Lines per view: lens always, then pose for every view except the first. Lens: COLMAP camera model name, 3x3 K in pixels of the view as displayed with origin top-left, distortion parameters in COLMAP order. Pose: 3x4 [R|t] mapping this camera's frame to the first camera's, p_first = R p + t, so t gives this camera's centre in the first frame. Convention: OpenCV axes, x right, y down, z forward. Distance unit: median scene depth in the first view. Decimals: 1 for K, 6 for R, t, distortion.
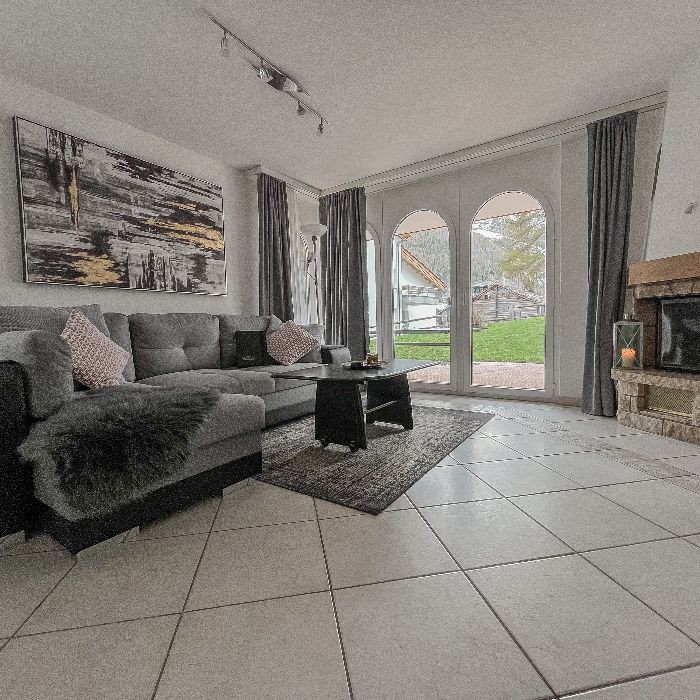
lens RADIAL K [[374.2, 0, 350.1], [0, 374.2, 349.7], [0, 0, 1]] dist [-0.003639, -0.001395]
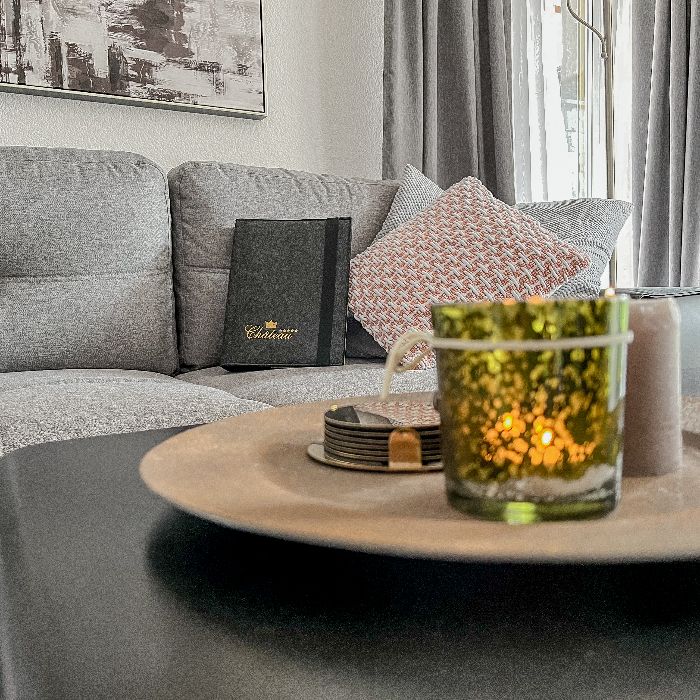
lens RADIAL K [[710.7, 0, 345.7], [0, 710.7, 351.0], [0, 0, 1]] dist [0.020758, 0.000000]
pose [[0.886241, 0.031413, -0.462157, -0.023736], [-0.023253, 0.999457, 0.023344, 0.024587], [0.462640, -0.009942, 0.886491, 0.654518]]
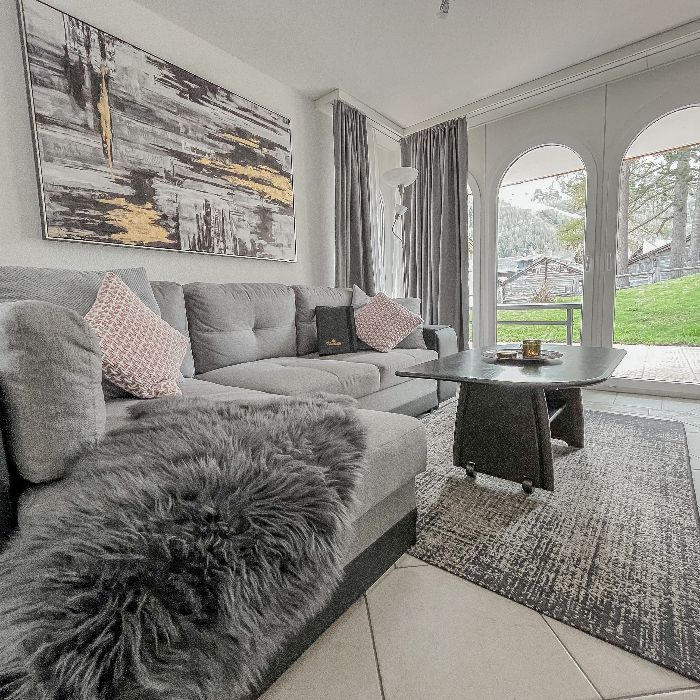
lens RADIAL K [[374.2, 0, 350.1], [0, 374.2, 350.1], [0, 0, 1]] dist [-0.003639, -0.001395]
pose [[0.996197, 0.002791, -0.087085, -0.178538], [0.002363, 0.998254, 0.059019, -0.007308], [0.087097, -0.059000, 0.994451, 0.259266]]
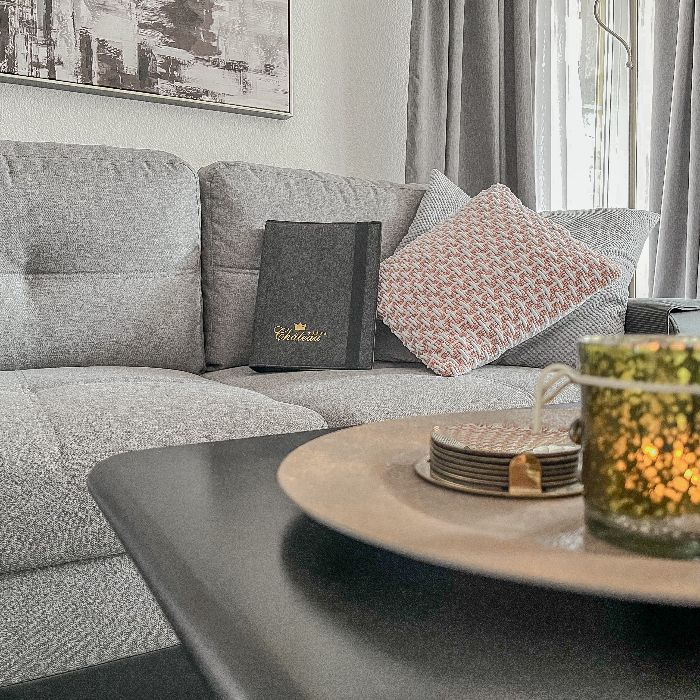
lens RADIAL K [[710.7, 0, 346.9], [0, 710.7, 350.7], [0, 0, 1]] dist [0.020758, 0.000000]
pose [[0.888563, 0.055699, -0.455361, -0.041370], [-0.048169, 0.998443, 0.028134, 0.020422], [0.456219, -0.003064, 0.889862, 0.642222]]
